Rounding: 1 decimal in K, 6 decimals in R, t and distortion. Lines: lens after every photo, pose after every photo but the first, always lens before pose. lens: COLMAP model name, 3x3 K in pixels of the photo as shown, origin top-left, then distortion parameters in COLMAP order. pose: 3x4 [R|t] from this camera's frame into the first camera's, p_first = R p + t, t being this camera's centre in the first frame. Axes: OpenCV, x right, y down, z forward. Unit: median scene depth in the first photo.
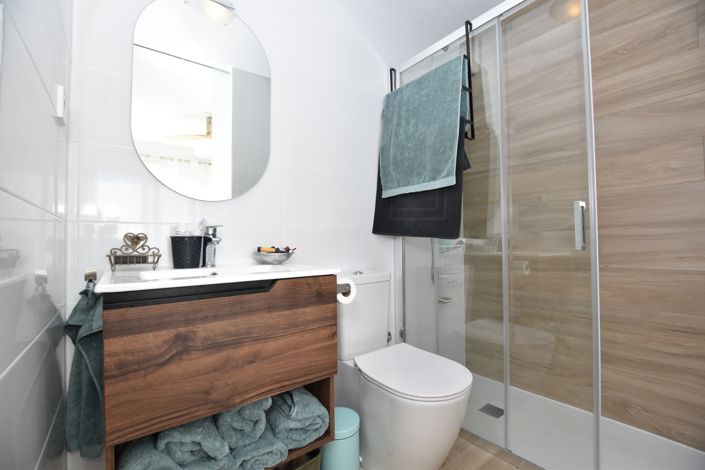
lens RADIAL K [[313.0, 0, 352.5], [0, 313.0, 235.0], [0, 0, 1]] dist [-0.000202, -0.000034]
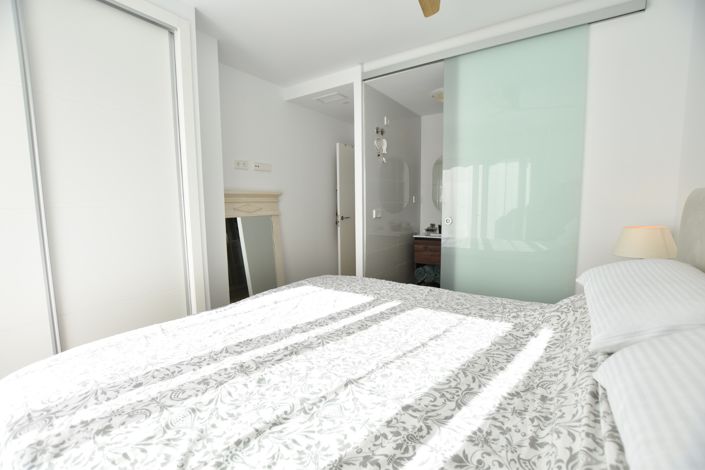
lens RADIAL K [[313.0, 0, 352.5], [0, 313.0, 235.0], [0, 0, 1]] dist [-0.000202, -0.000034]
pose [[0.328783, 0.101404, -0.938946, 3.203395], [0.029418, 0.992637, 0.117503, -0.424831], [0.943947, -0.066255, 0.323379, -1.470619]]
